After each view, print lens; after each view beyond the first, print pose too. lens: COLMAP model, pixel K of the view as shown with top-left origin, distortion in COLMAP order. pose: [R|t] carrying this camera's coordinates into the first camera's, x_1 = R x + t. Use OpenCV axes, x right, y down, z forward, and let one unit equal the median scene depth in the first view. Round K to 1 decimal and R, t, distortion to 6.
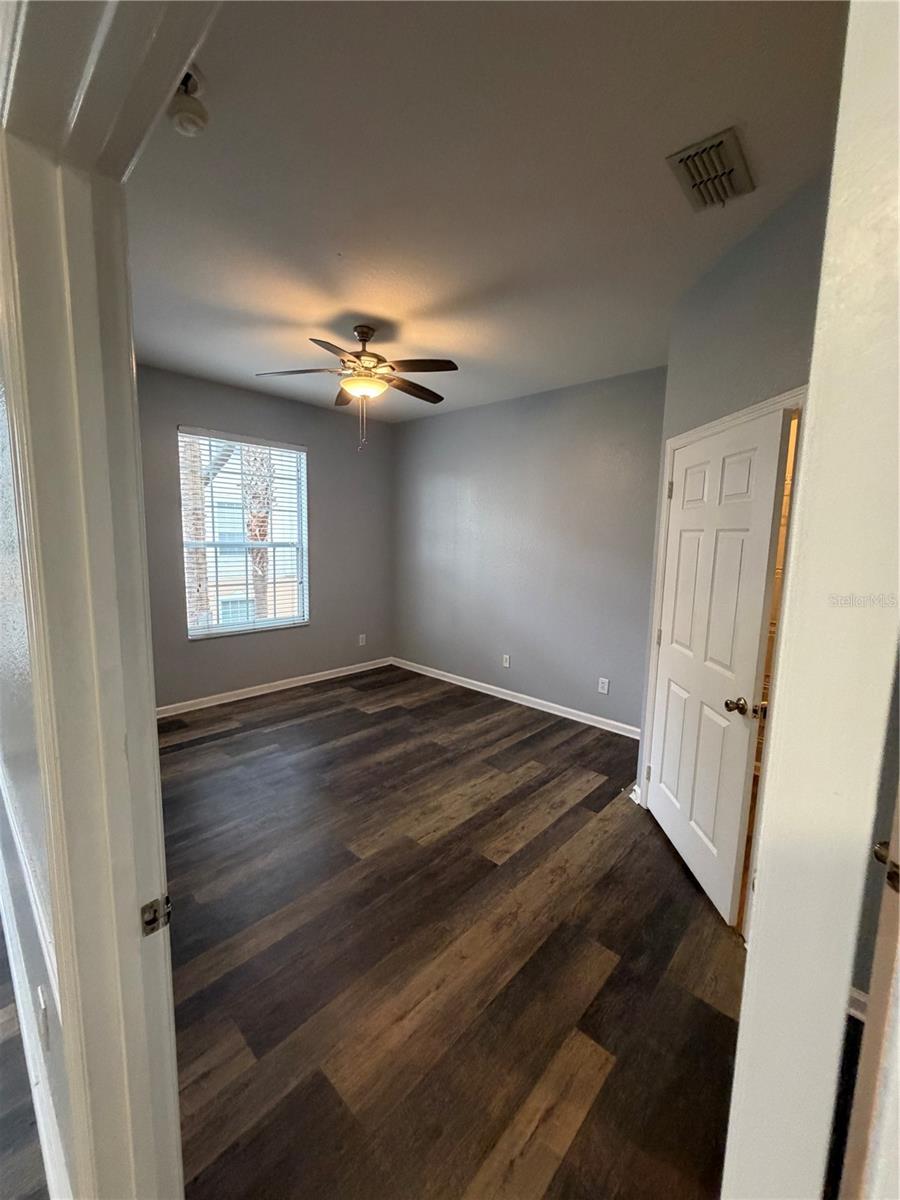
lens RADIAL K [[476.2, 0, 452.2], [0, 476.2, 597.0], [0, 0, 1]] dist [0.003239, 0.000098]
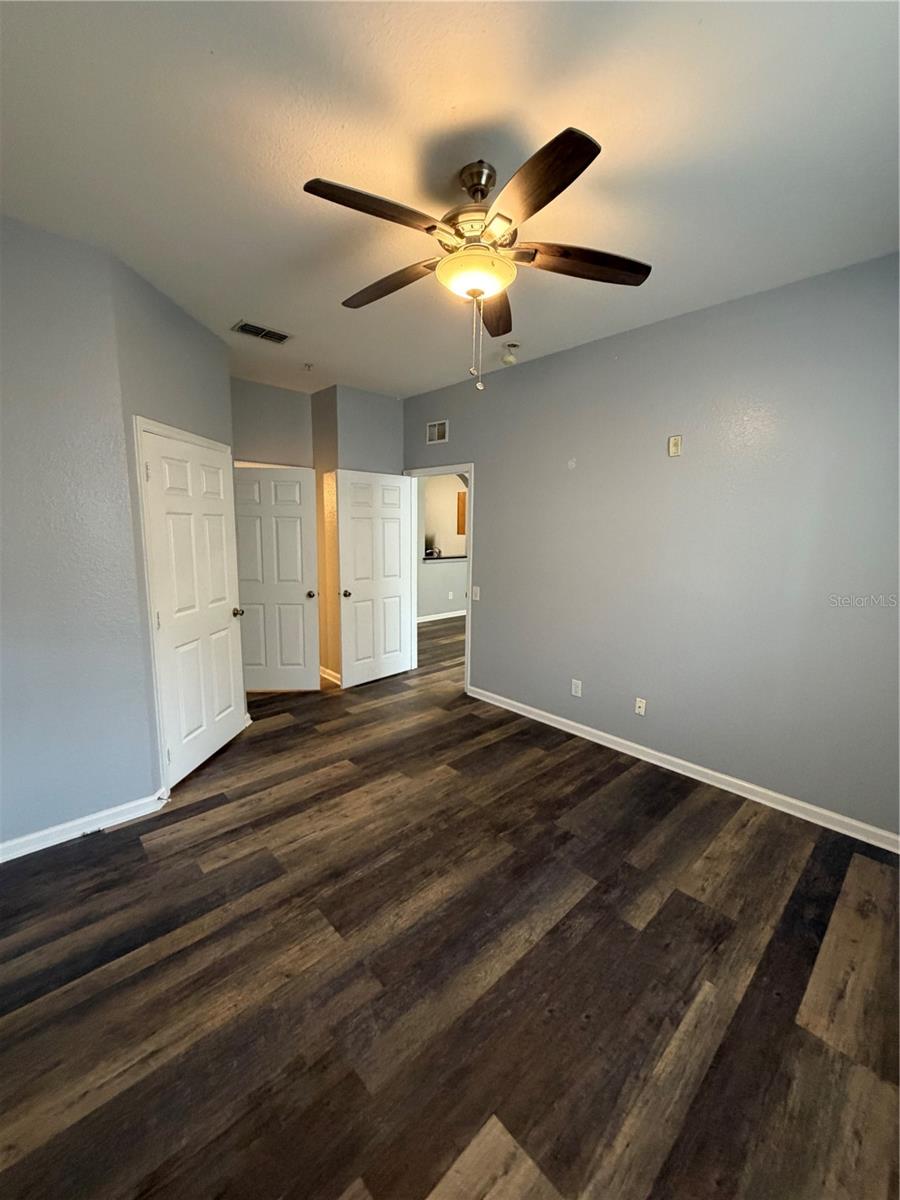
lens RADIAL K [[476.2, 0, 450.6], [0, 476.2, 601.0], [0, 0, 1]] dist [0.003239, 0.000098]
pose [[-0.996906, -0.040950, 0.067099, -0.226286], [-0.019642, 0.956282, 0.291784, -0.238424], [-0.076114, 0.289563, -0.954128, 1.773226]]
